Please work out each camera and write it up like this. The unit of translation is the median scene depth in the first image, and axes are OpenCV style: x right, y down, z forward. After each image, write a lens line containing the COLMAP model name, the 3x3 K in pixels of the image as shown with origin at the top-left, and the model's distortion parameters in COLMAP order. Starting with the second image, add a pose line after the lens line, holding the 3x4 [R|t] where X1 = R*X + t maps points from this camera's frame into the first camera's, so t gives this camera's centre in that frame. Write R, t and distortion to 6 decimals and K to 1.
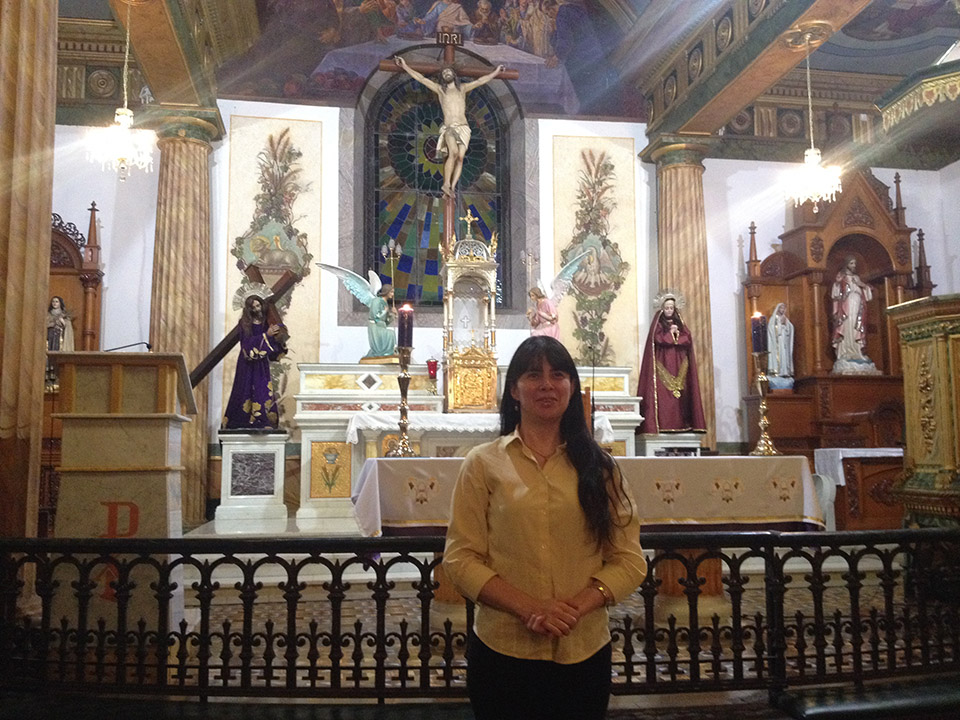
lens RADIAL K [[902.2, 0, 470.9], [0, 902.2, 365.2], [0, 0, 1]] dist [0.041306, 0.000000]
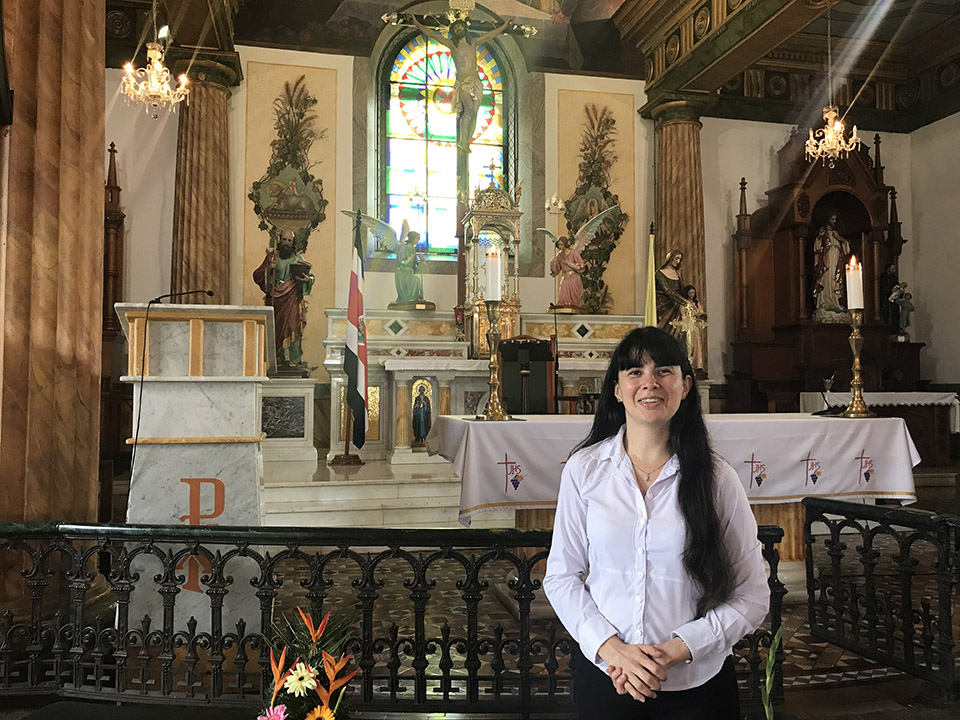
lens RADIAL K [[789.2, 0, 470.8], [0, 789.2, 356.4], [0, 0, 1]] dist [0.002694, 0.004616]
pose [[0.998528, 0.008463, 0.053567, -0.059080], [-0.011959, 0.997795, 0.065288, -0.006045], [-0.052896, -0.065833, 0.996428, 0.083632]]
